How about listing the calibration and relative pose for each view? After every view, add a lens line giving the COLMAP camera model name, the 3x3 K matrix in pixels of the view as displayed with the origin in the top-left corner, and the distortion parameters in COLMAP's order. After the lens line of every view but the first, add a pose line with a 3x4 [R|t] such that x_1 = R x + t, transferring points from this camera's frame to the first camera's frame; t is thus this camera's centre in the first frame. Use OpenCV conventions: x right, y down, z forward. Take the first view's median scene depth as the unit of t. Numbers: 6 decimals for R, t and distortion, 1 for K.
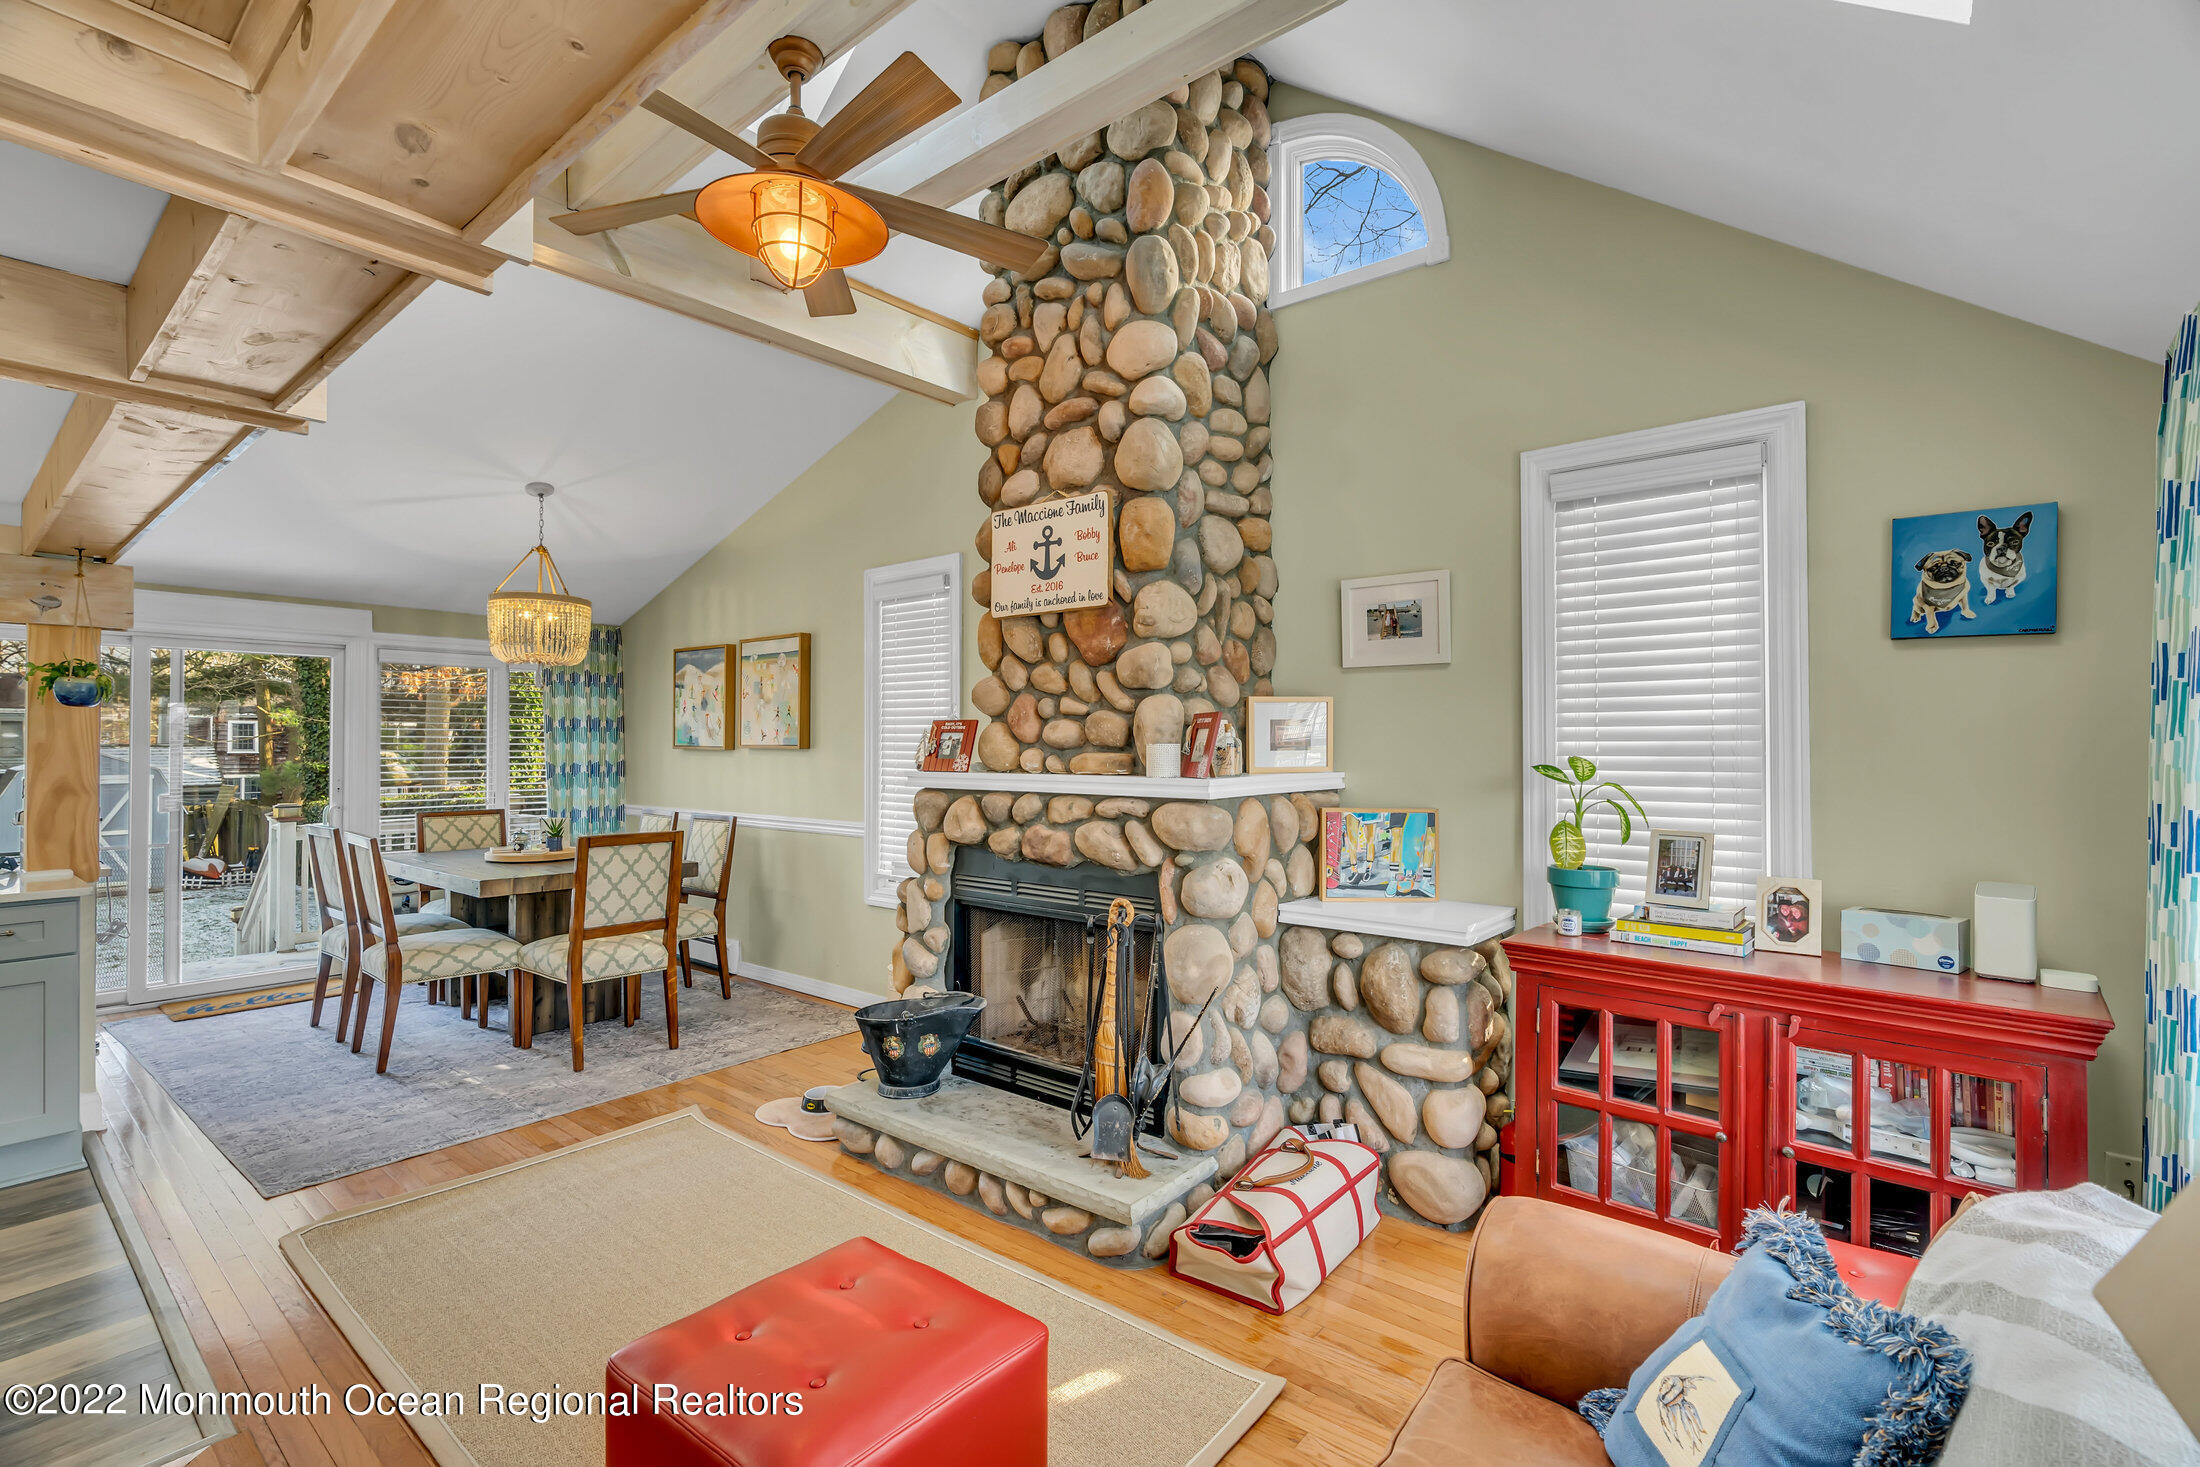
lens RADIAL K [[982.4, 0, 1105.9], [0, 982.4, 735.2], [0, 0, 1]] dist [-0.006402, 0.001790]
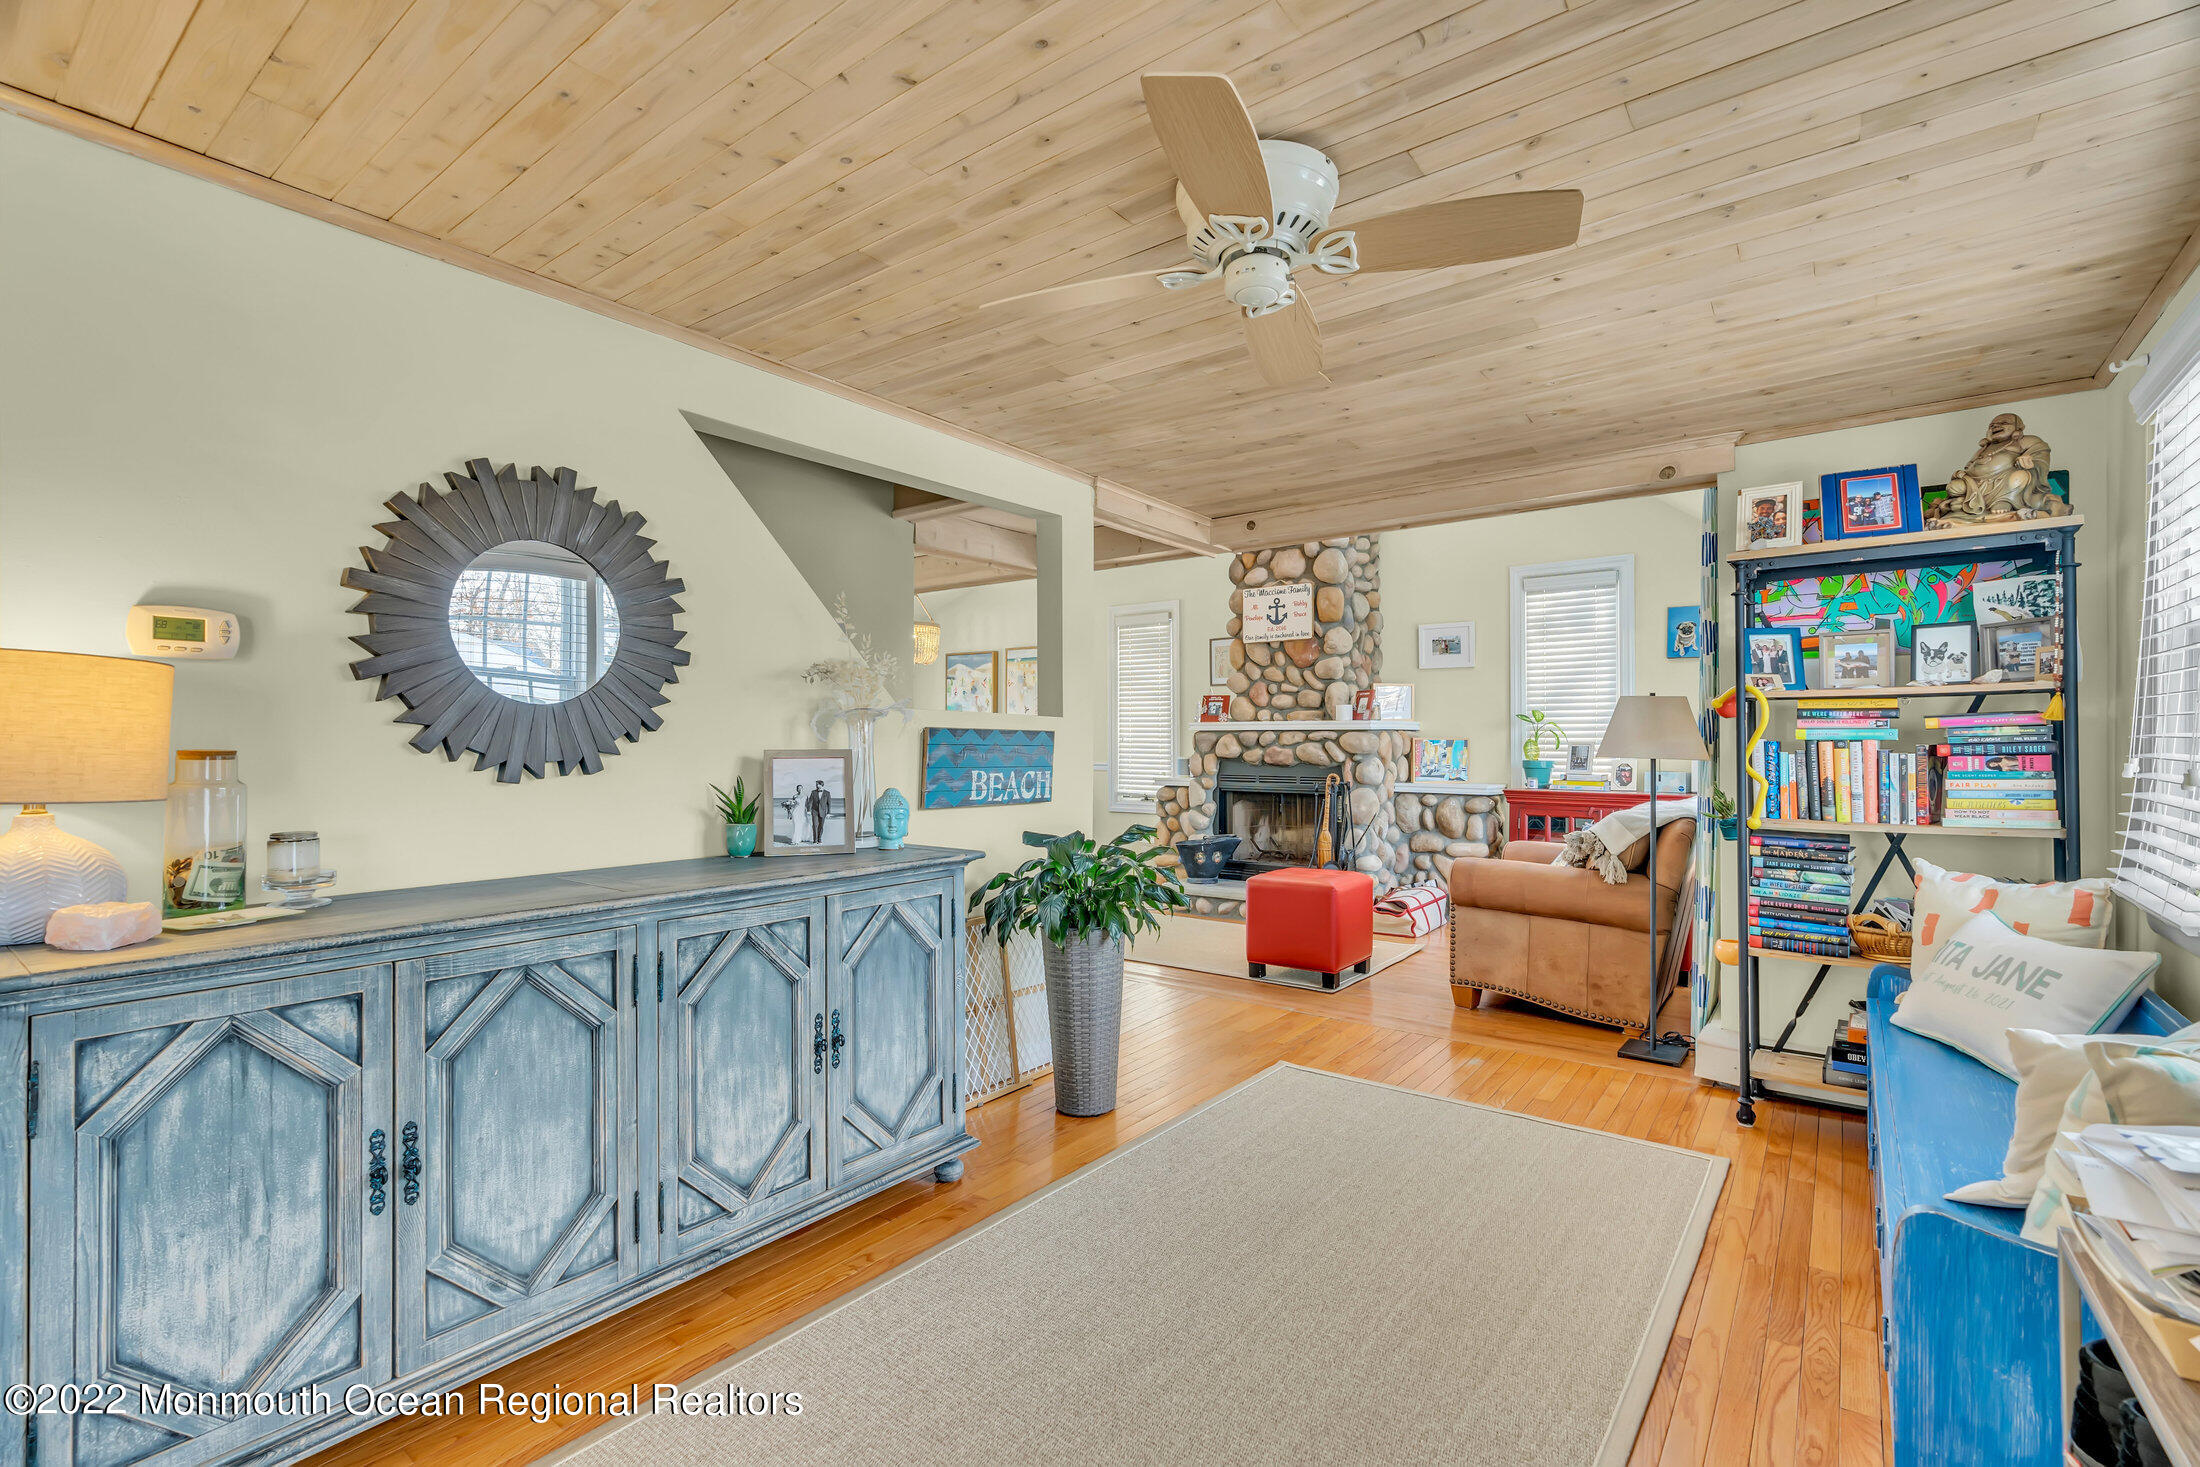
lens RADIAL K [[982.4, 0, 1105.9], [0, 982.4, 735.2], [0, 0, 1]] dist [-0.006402, 0.001790]
pose [[0.999470, -0.000319, 0.032553, -0.484717], [0.000132, 0.999983, 0.005745, 0.057052], [-0.032555, -0.005737, 0.999453, -1.020794]]
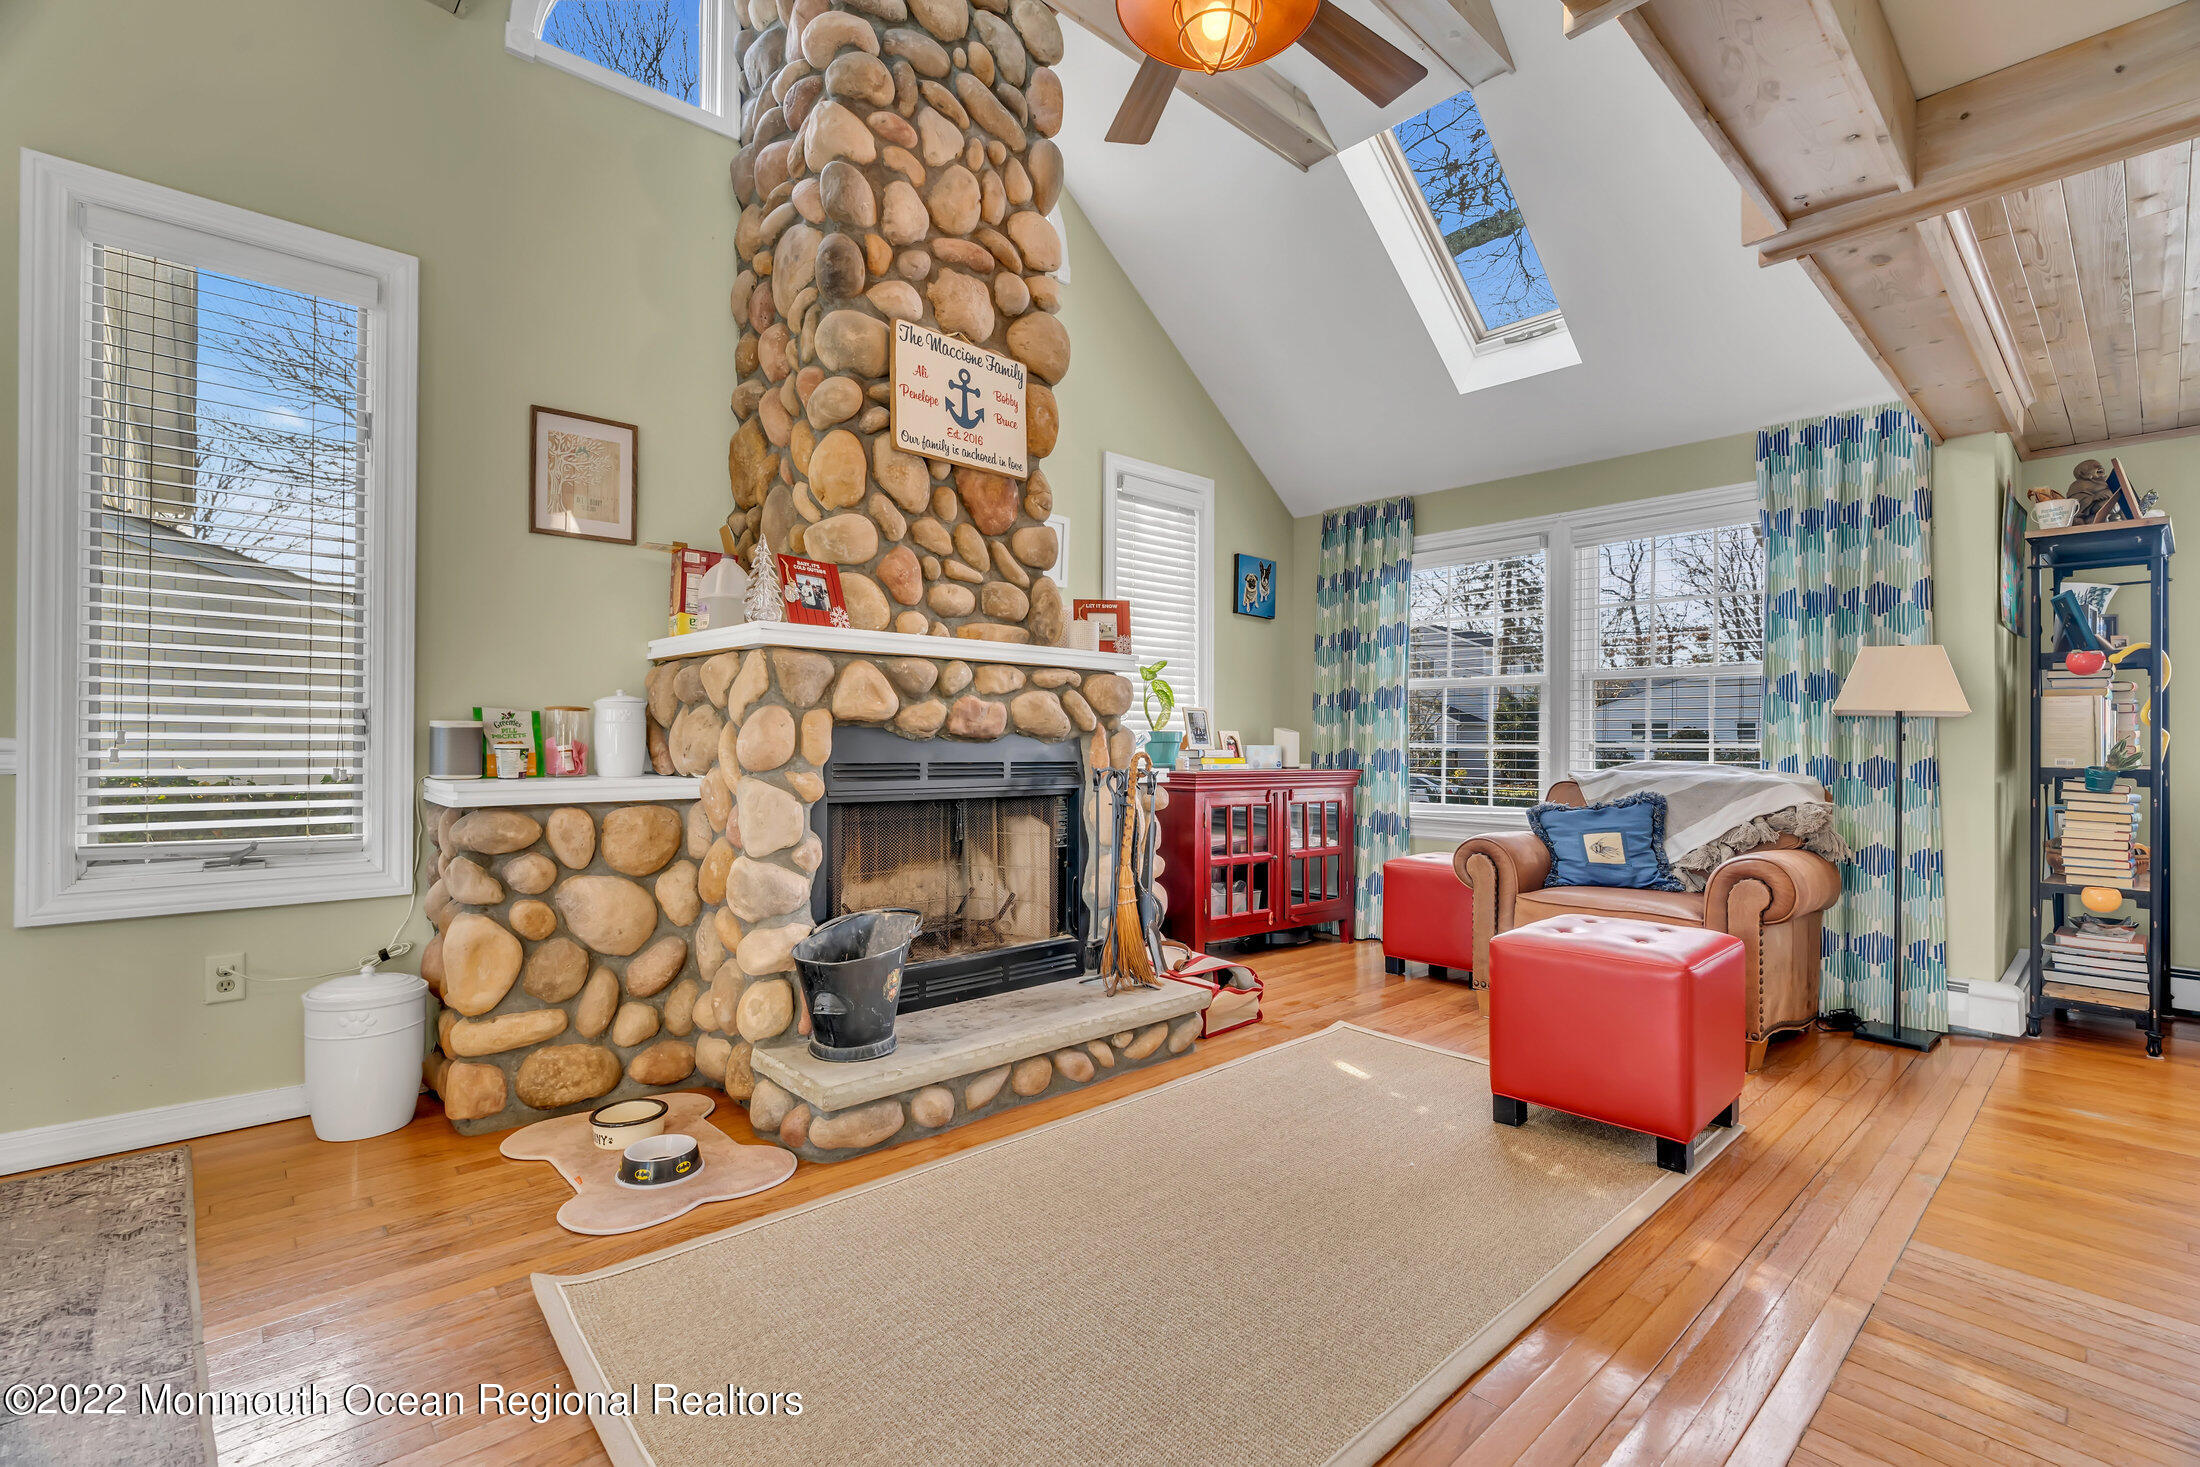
lens RADIAL K [[982.4, 0, 1105.9], [0, 982.4, 735.2], [0, 0, 1]] dist [-0.006402, 0.001790]
pose [[0.146115, 0.007331, 0.989240, -0.957346], [-0.016994, 0.999844, -0.004899, 0.131202], [-0.989122, -0.016096, 0.146217, 0.745727]]
